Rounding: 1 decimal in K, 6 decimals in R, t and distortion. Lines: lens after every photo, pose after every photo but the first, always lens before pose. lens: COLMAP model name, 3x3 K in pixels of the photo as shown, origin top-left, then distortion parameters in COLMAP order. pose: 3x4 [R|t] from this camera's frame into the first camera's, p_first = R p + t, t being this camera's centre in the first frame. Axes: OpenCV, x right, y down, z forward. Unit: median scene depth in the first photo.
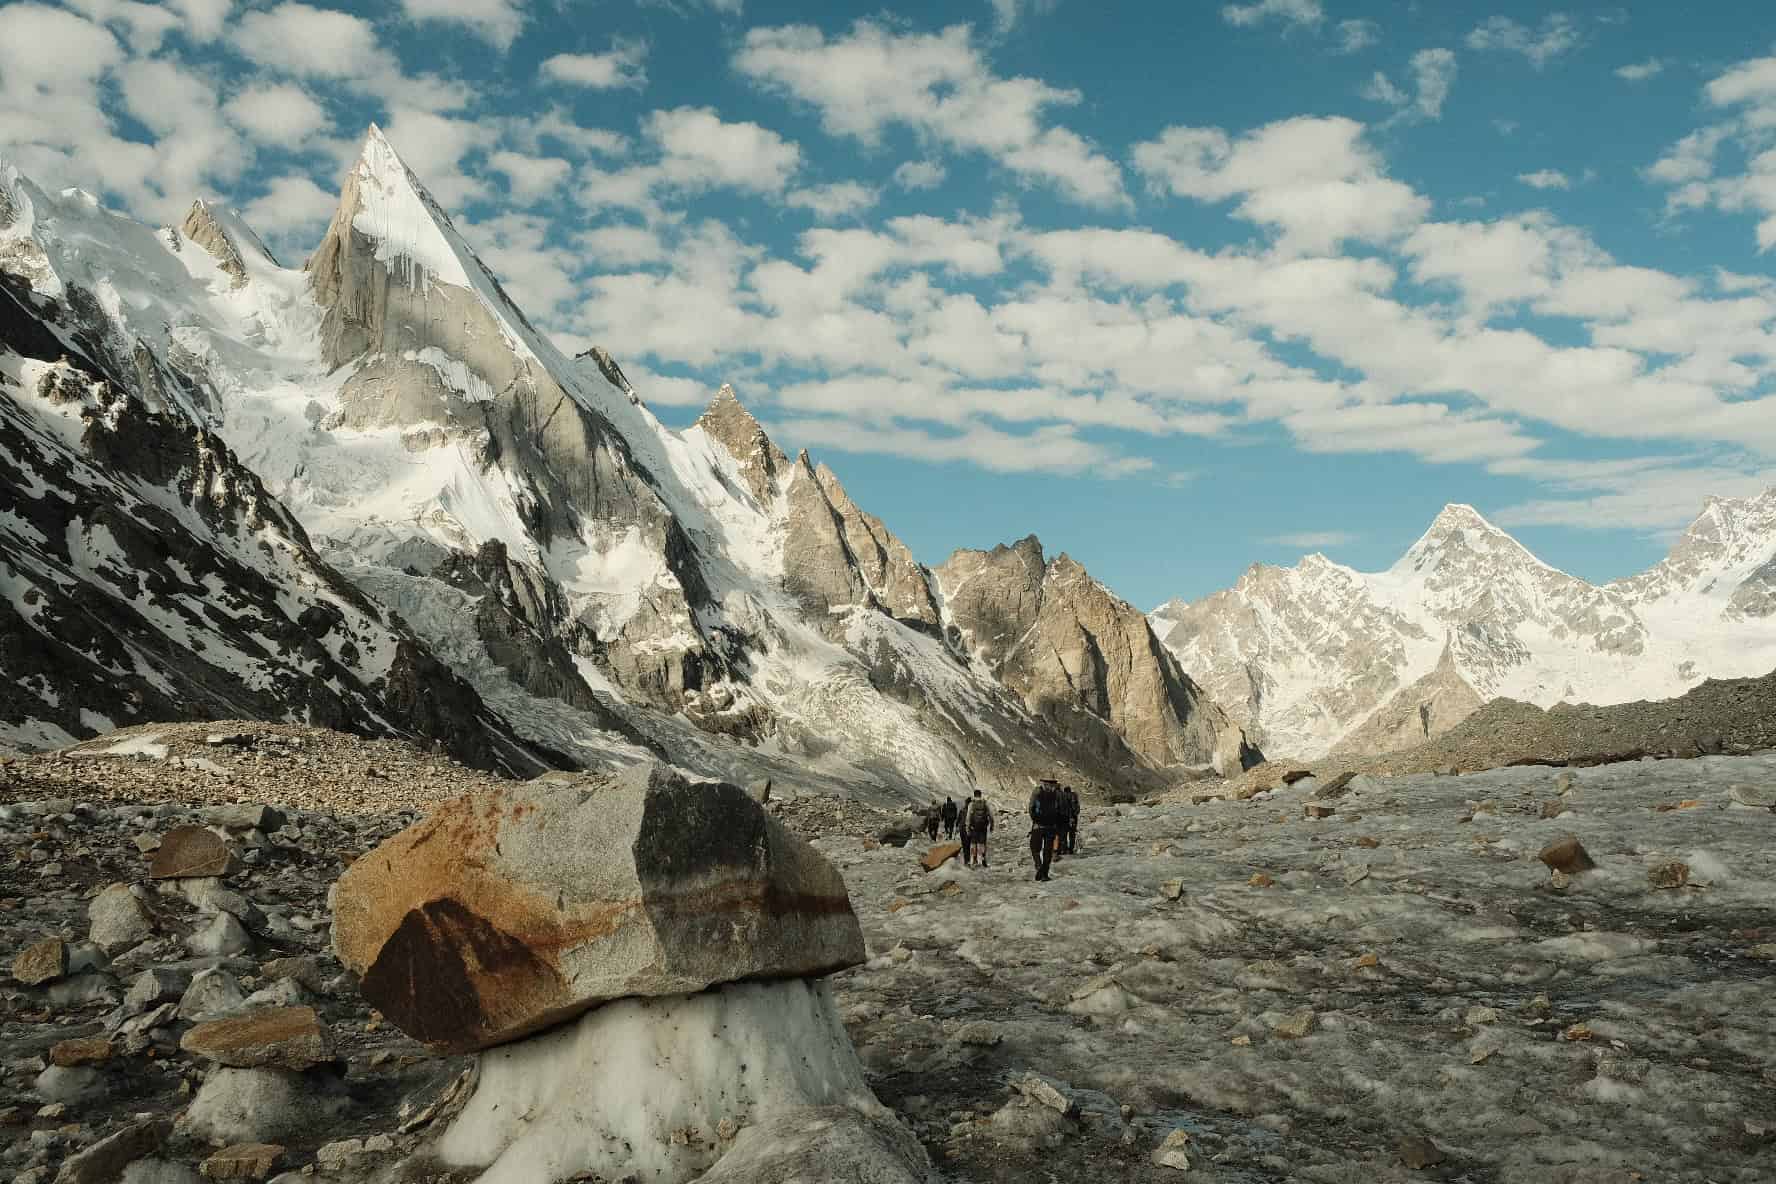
lens RADIAL K [[1475.9, 0, 911.1], [0, 1475.9, 597.7], [0, 0, 1]] dist [-0.041566, 0.082018]
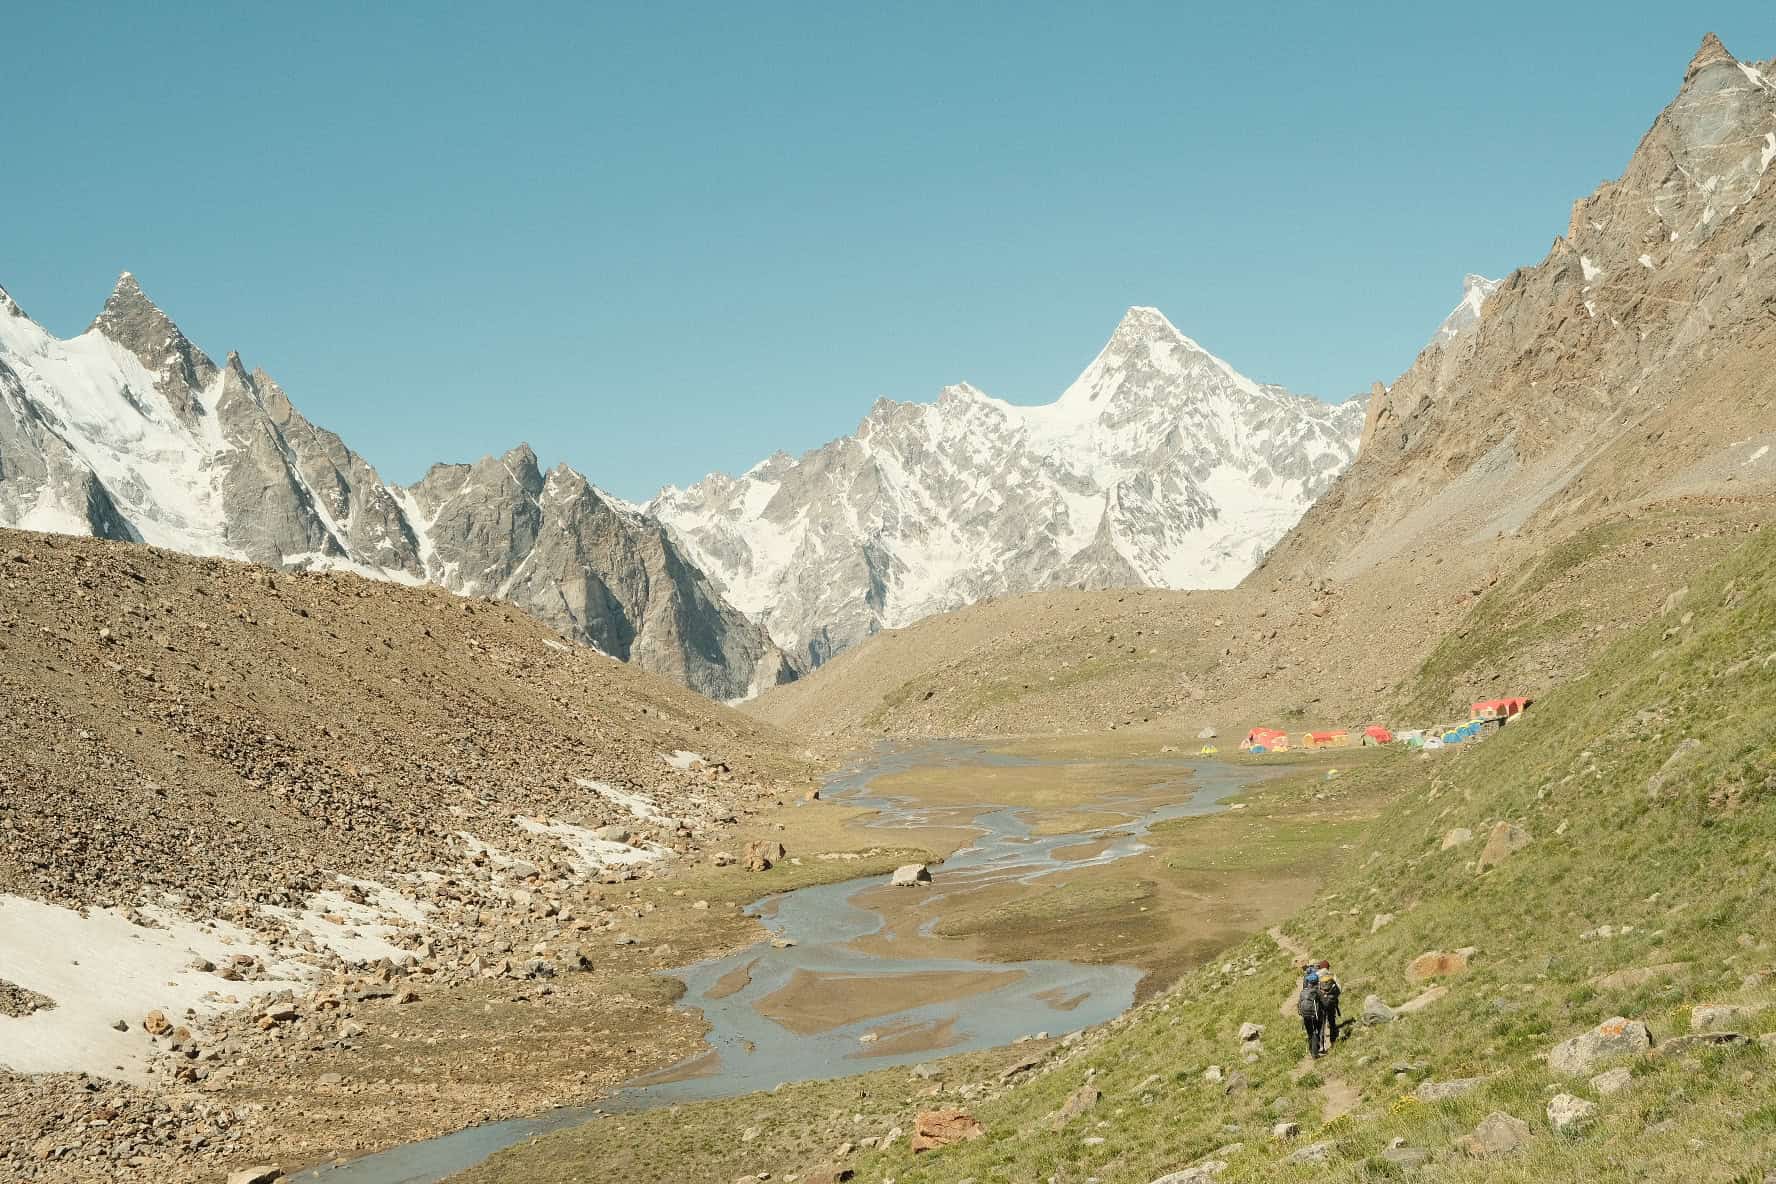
lens RADIAL K [[2462.5, 0, 938.5], [0, 2462.5, 587.6], [0, 0, 1]] dist [0.025155, 0.000000]
pose [[0.976544, -0.070031, 0.203609, 0.024288], [0.054771, 0.995317, 0.079650, -0.069277], [-0.208233, -0.066630, 0.975807, -0.496436]]
